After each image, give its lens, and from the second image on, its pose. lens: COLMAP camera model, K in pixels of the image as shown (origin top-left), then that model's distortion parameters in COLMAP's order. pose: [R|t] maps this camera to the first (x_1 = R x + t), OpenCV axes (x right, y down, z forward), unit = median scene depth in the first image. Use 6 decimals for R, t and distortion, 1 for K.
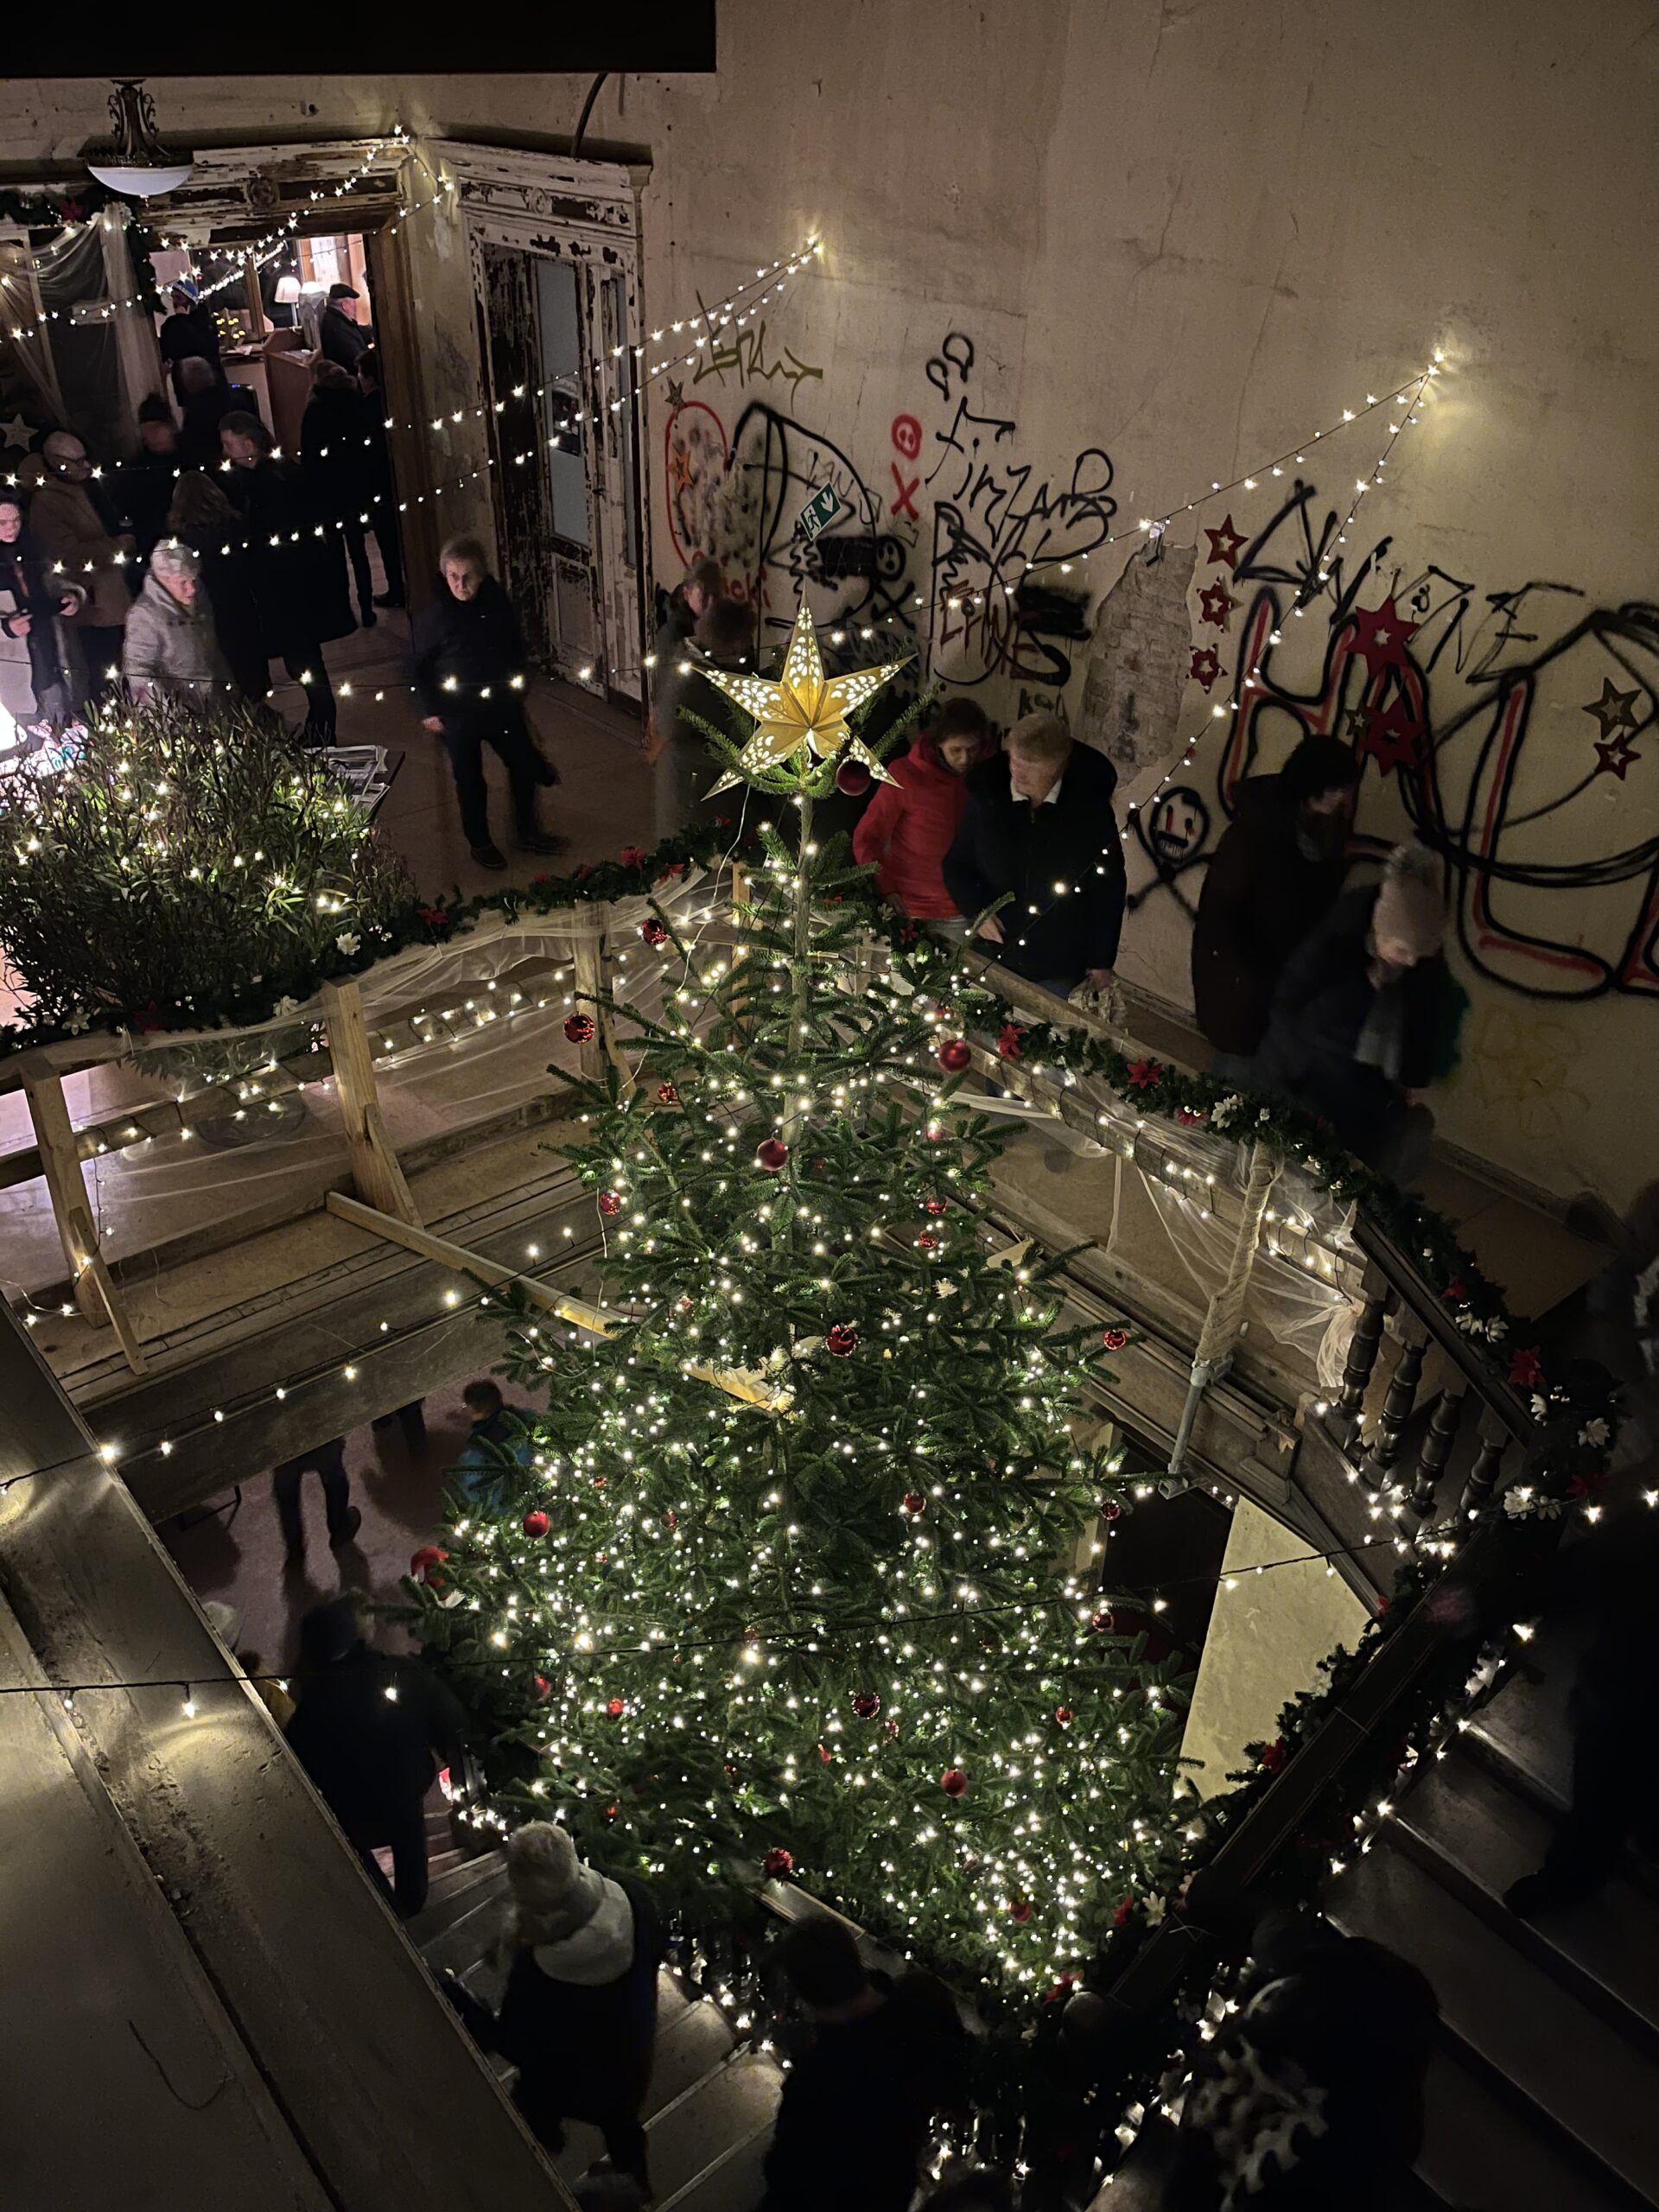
lens RADIAL K [[1688.4, 0, 829.5], [0, 1688.4, 1106.0], [0, 0, 1]] dist [0.078100, -0.116577]
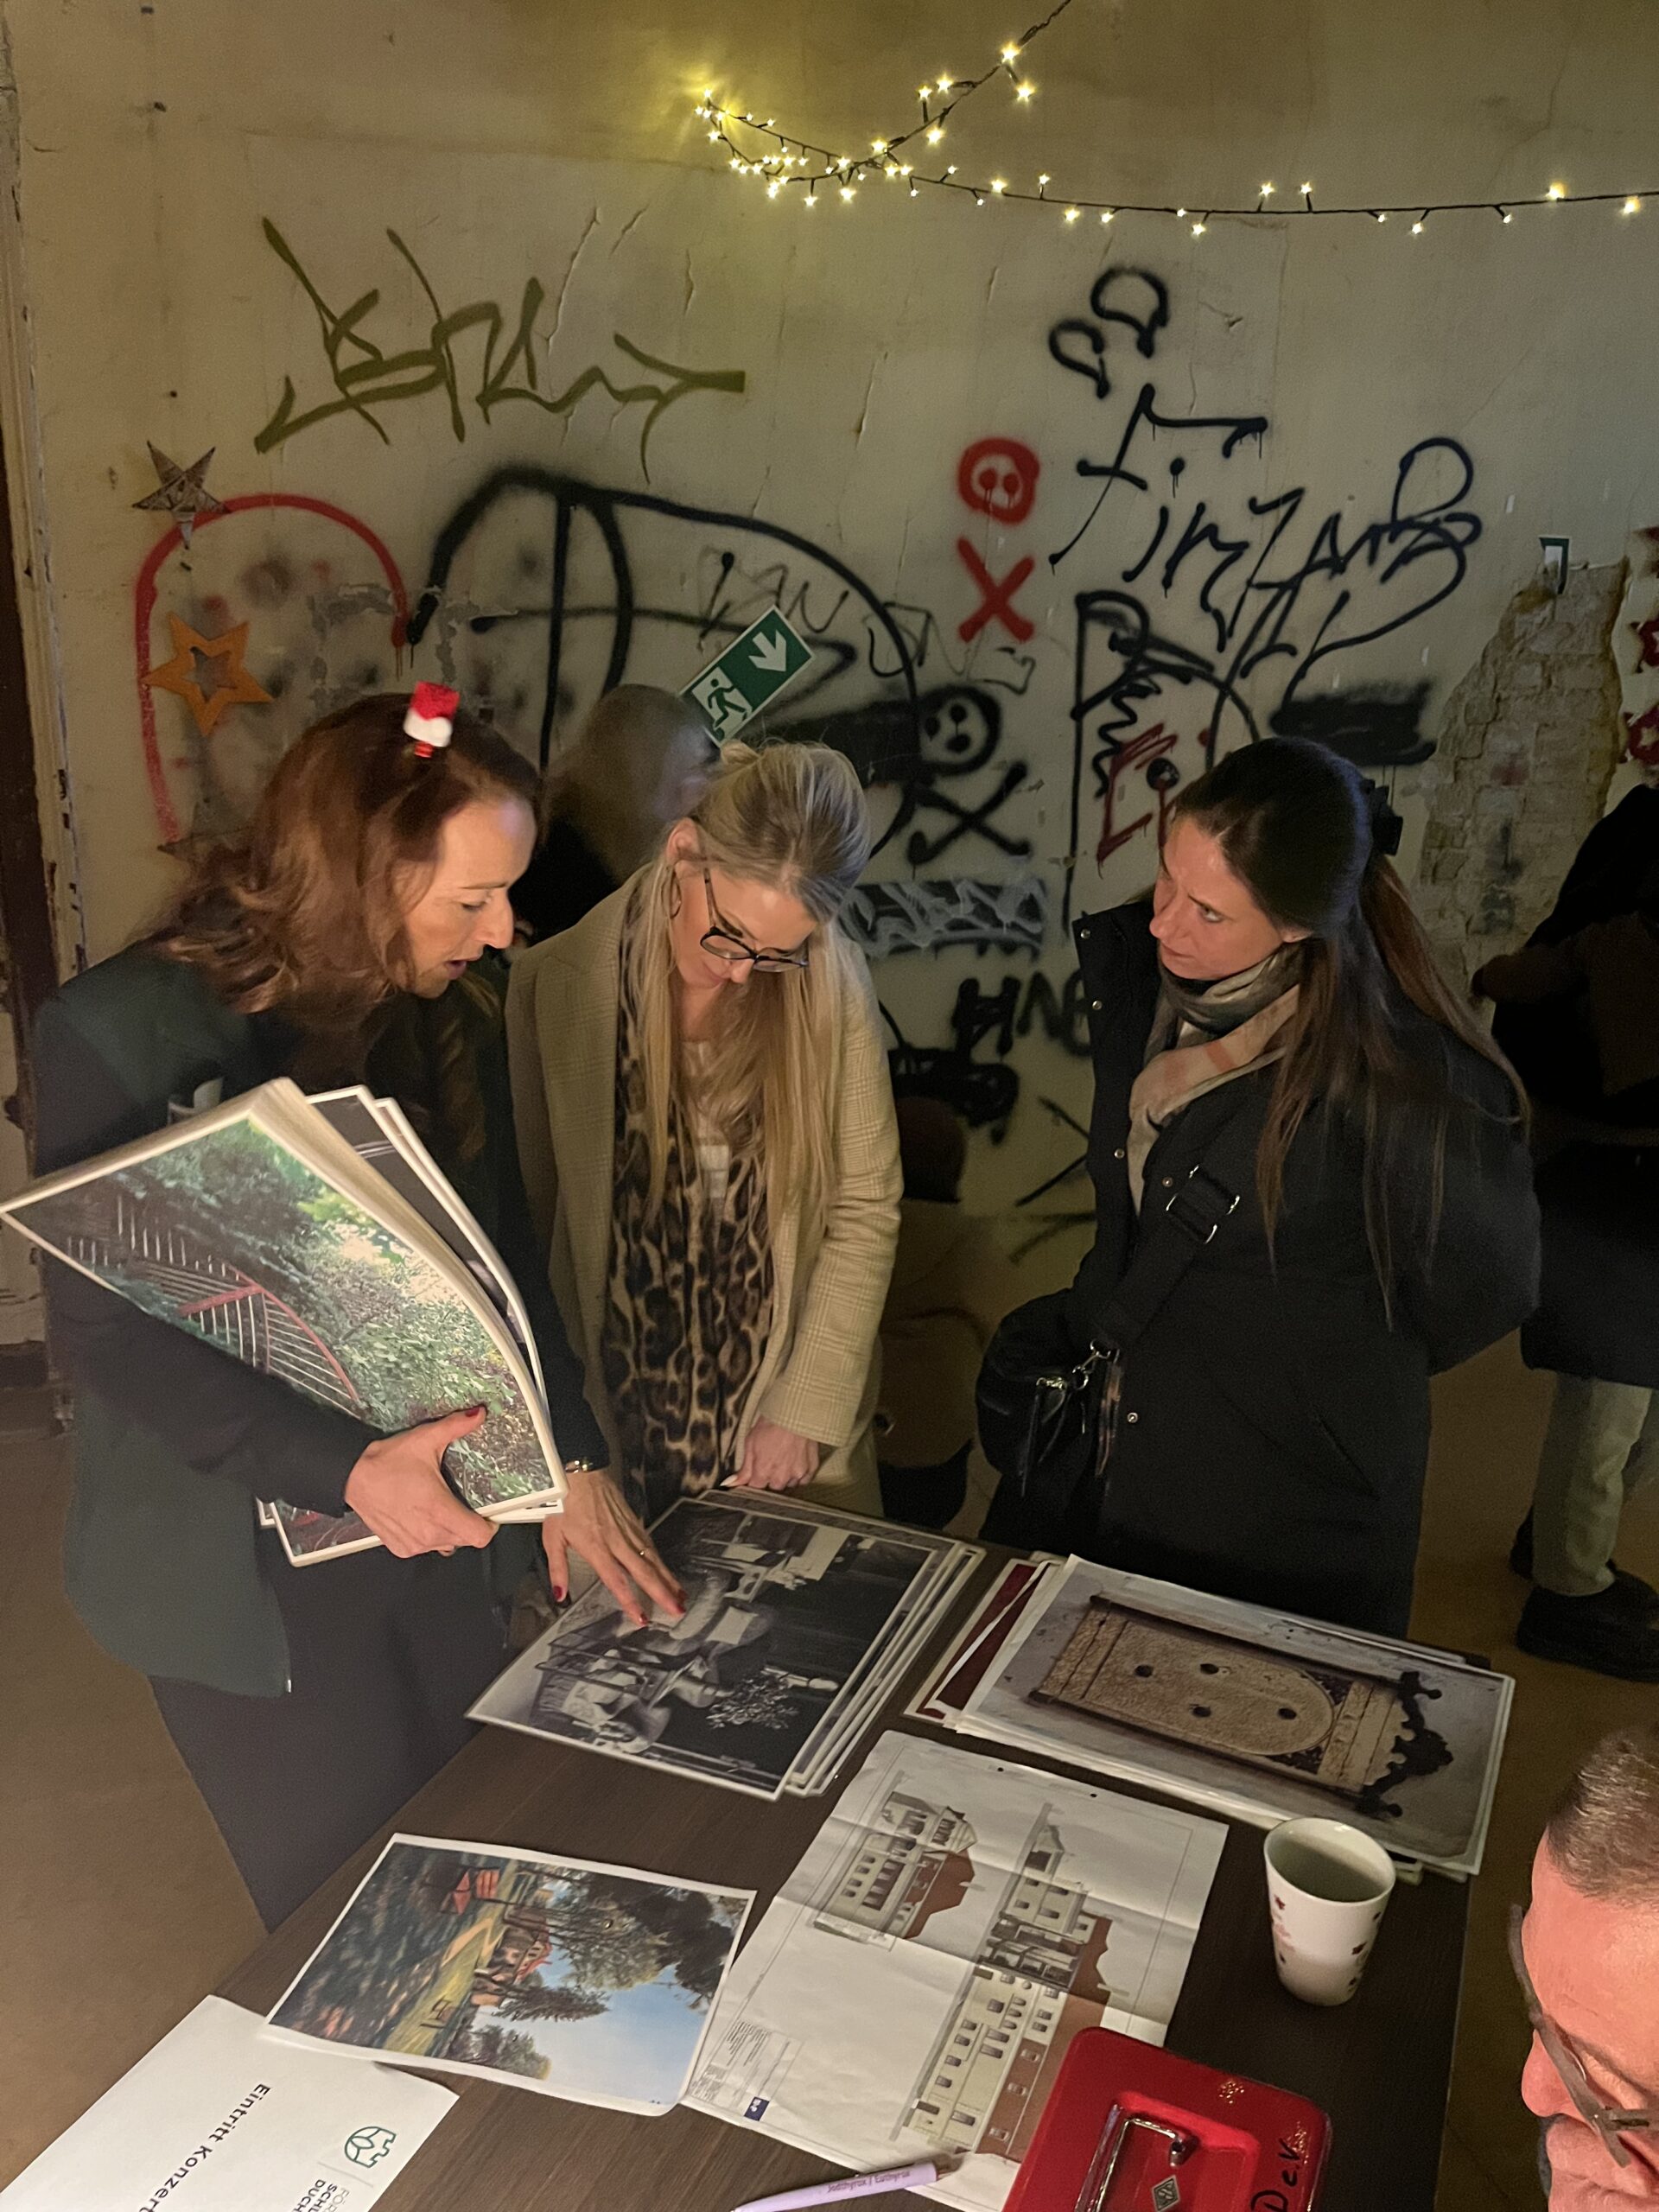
lens RADIAL K [[1688.4, 0, 829.5], [0, 1688.4, 1106.0], [0, 0, 1]] dist [0.078100, -0.116577]
pose [[0.428826, -0.238423, 0.871357, -0.466061], [0.483080, 0.875574, 0.001836, -0.258357], [-0.763375, 0.420148, 0.490646, 0.877936]]
